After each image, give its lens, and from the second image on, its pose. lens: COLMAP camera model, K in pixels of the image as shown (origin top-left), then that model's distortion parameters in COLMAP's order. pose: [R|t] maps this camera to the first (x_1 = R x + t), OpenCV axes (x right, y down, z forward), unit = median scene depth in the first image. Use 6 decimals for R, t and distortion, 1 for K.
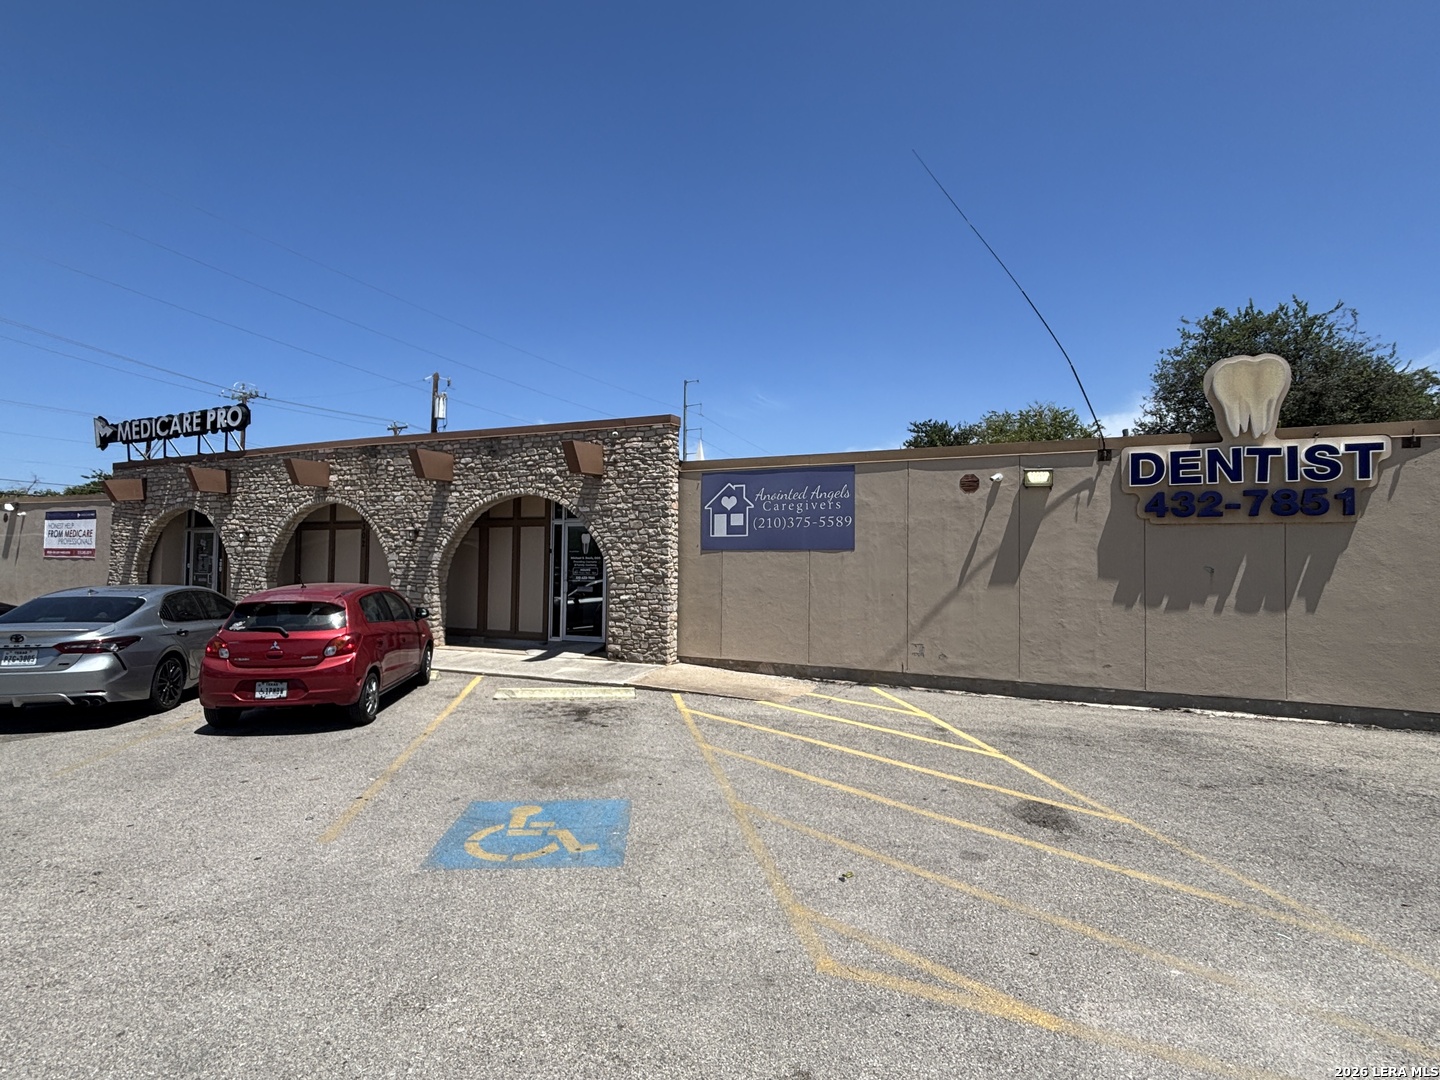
lens RADIAL K [[715.2, 0, 720.0], [0, 715.2, 540.0], [0, 0, 1]] dist [0.011272, -0.000819]
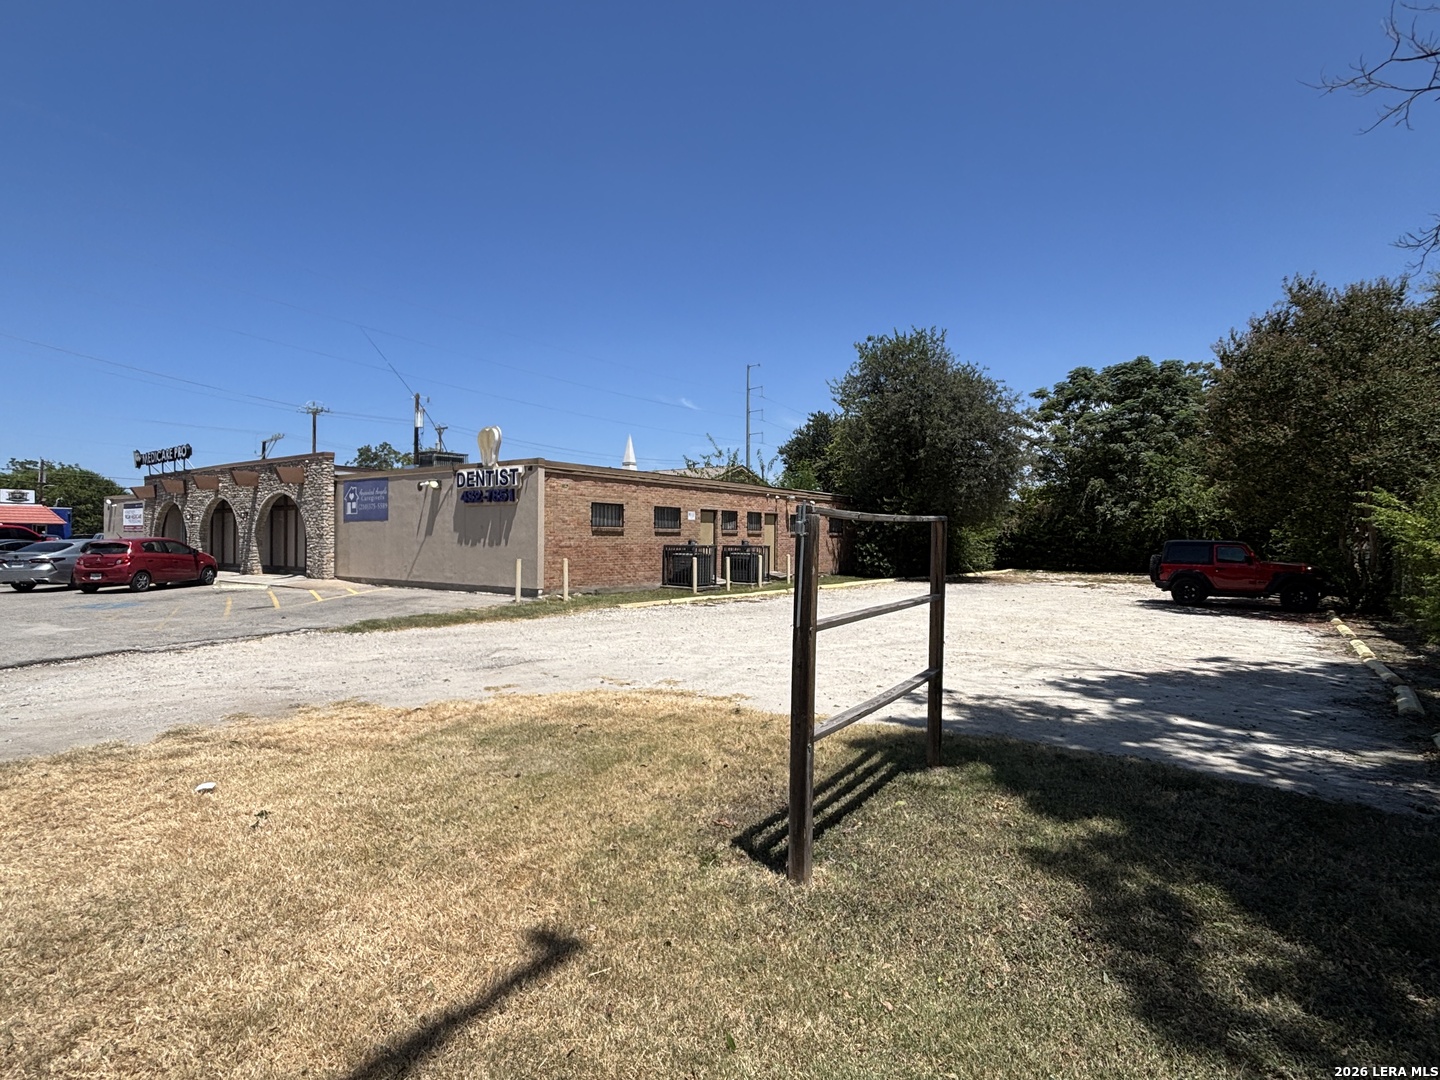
lens RADIAL K [[715.2, 0, 720.0], [0, 715.2, 540.0], [0, 0, 1]] dist [0.011272, -0.000819]
pose [[0.982728, -0.007010, -0.184922, 1.357092], [0.013245, 0.999384, 0.032502, 0.015621], [0.184580, -0.034390, 0.982216, -0.741634]]
